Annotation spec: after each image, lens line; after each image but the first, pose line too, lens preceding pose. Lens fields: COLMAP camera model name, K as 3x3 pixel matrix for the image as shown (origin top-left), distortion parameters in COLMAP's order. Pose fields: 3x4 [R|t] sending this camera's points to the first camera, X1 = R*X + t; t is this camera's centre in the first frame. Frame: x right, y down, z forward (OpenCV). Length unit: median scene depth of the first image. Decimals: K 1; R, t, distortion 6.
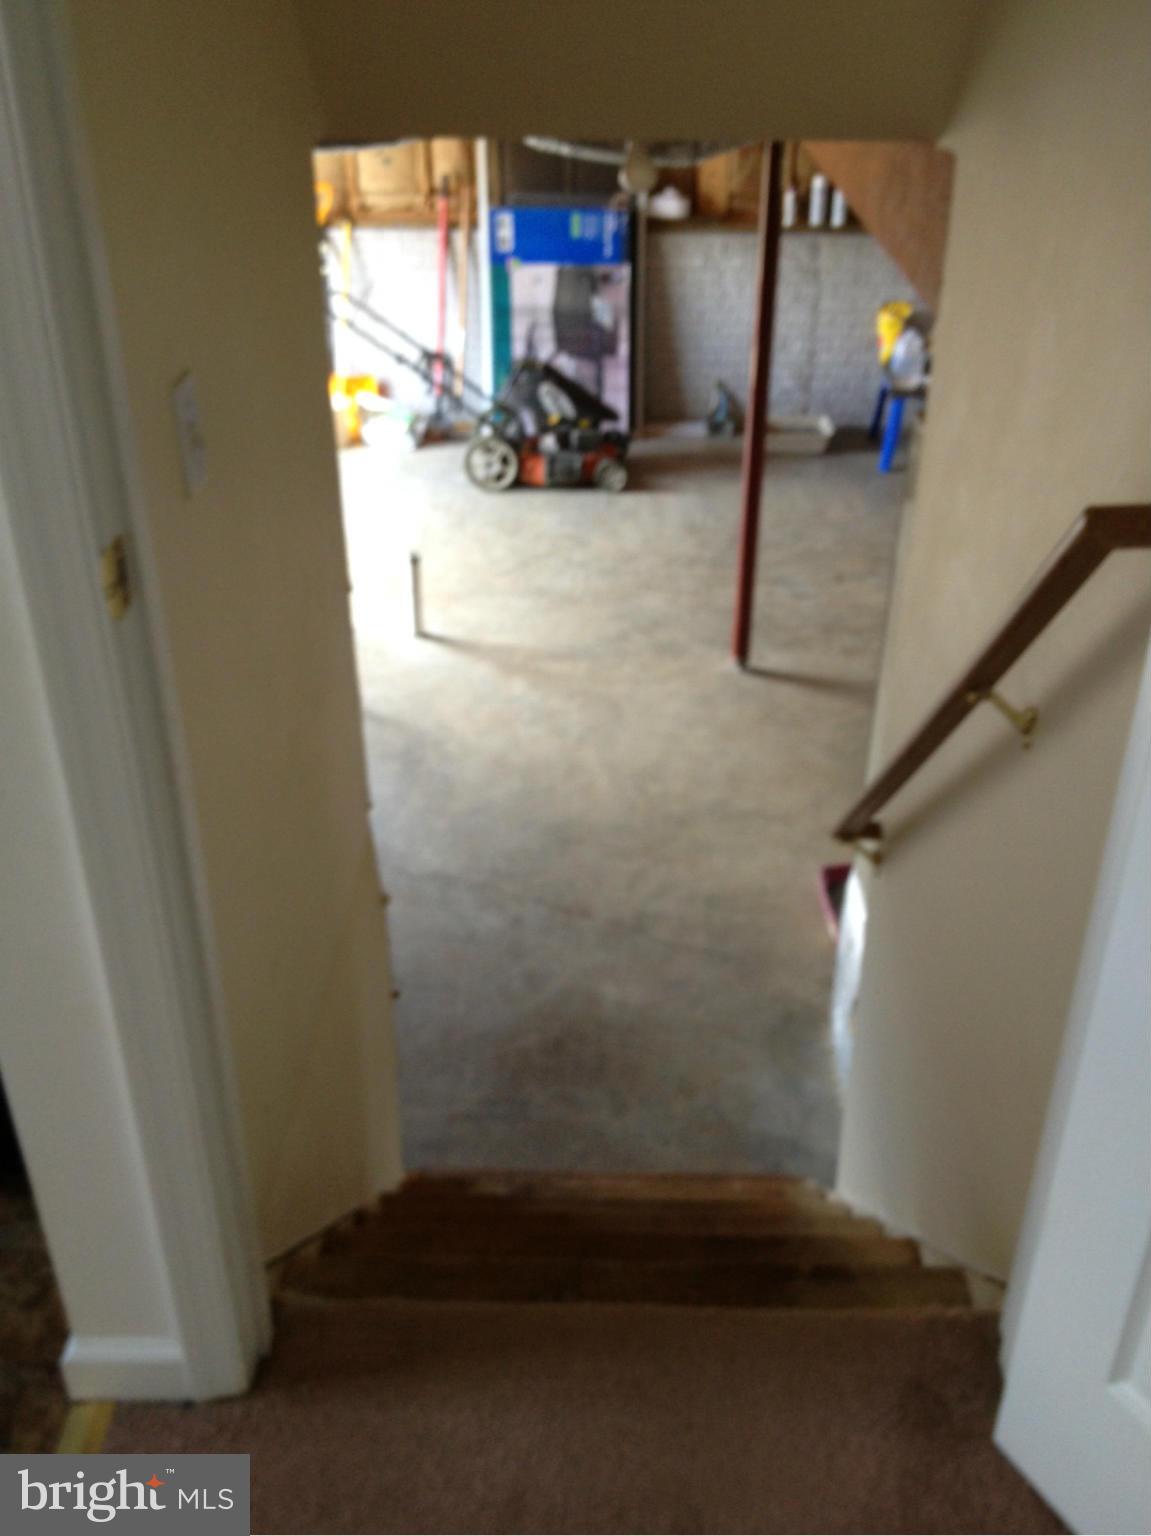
lens RADIAL K [[1432.0, 0, 575.5], [0, 1432.0, 768.0], [0, 0, 1]] dist [0.133585, -0.284704]
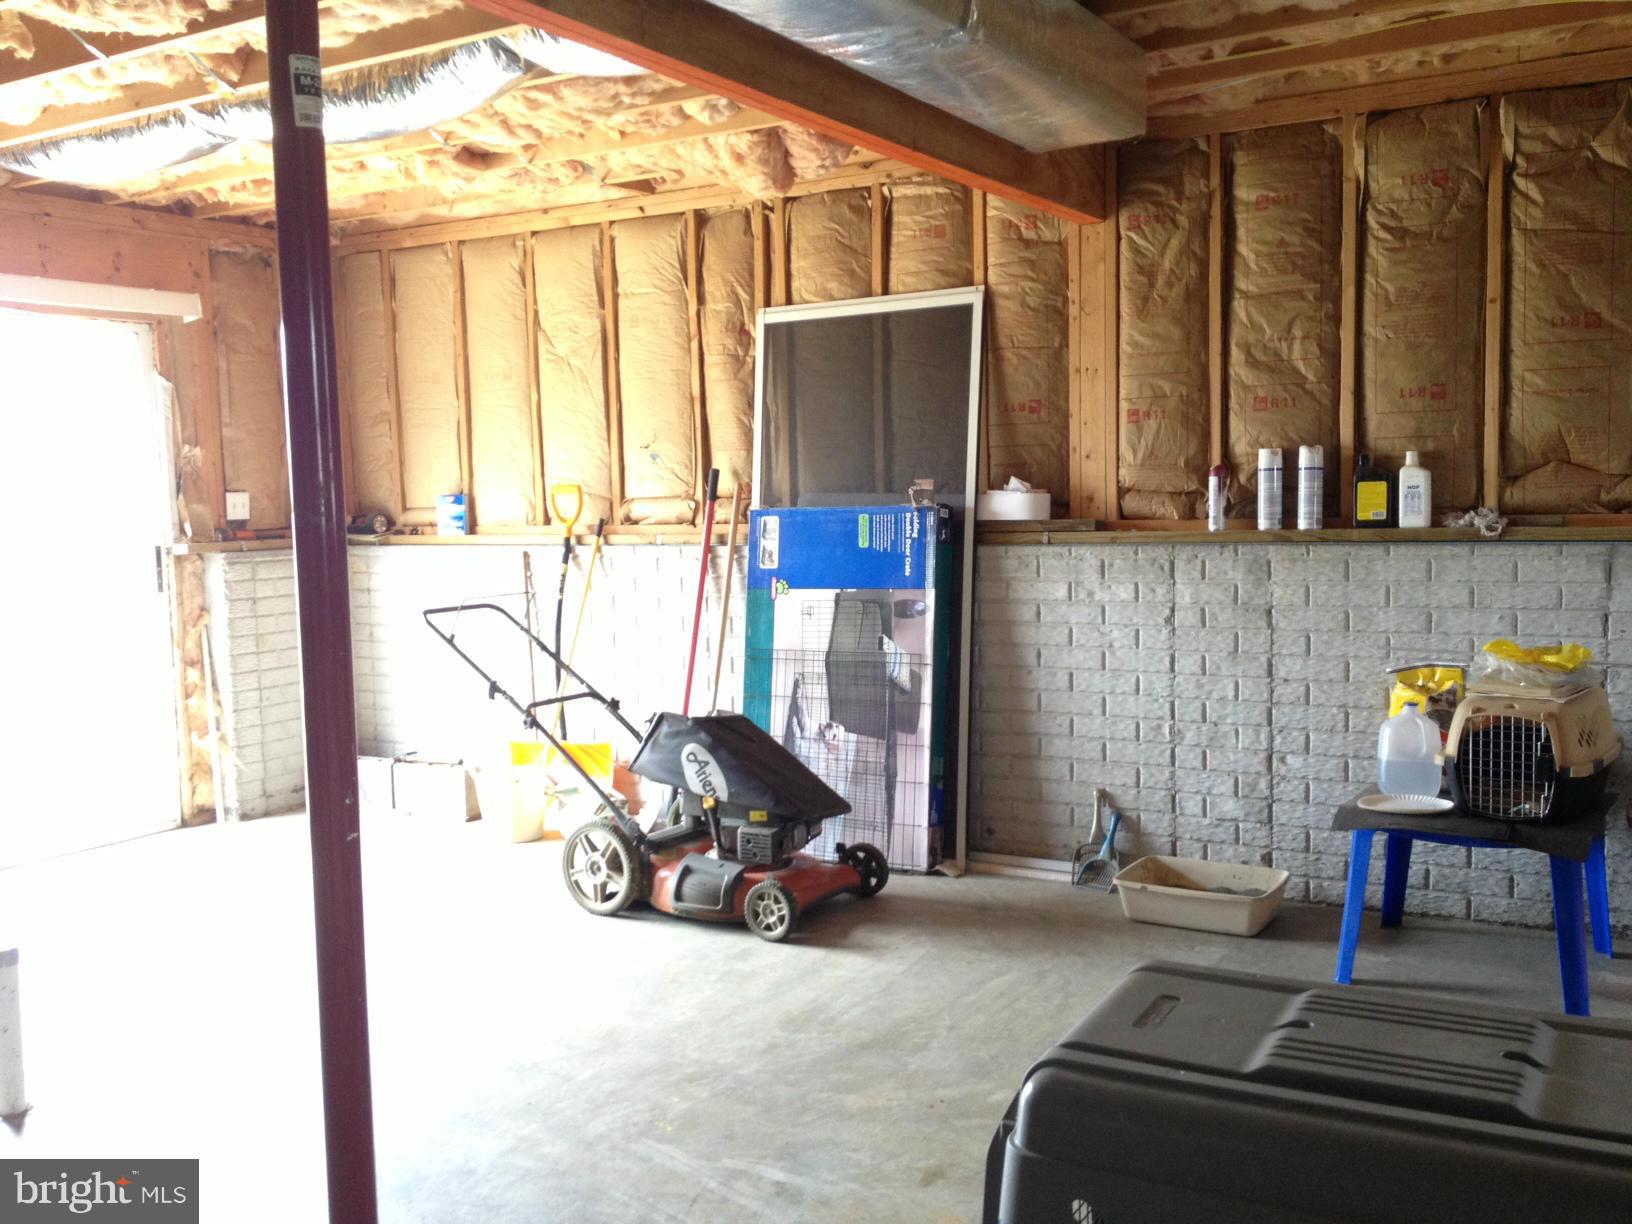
lens RADIAL K [[1521.5, 0, 816.0], [0, 1521.5, 612.0], [0, 0, 1]] dist [0.133585, -0.284704]
pose [[0.874277, 0.016861, -0.485134, 0.302449], [-0.226963, 0.897629, -0.377822, -0.084829], [0.429100, 0.440428, 0.788604, 0.476565]]
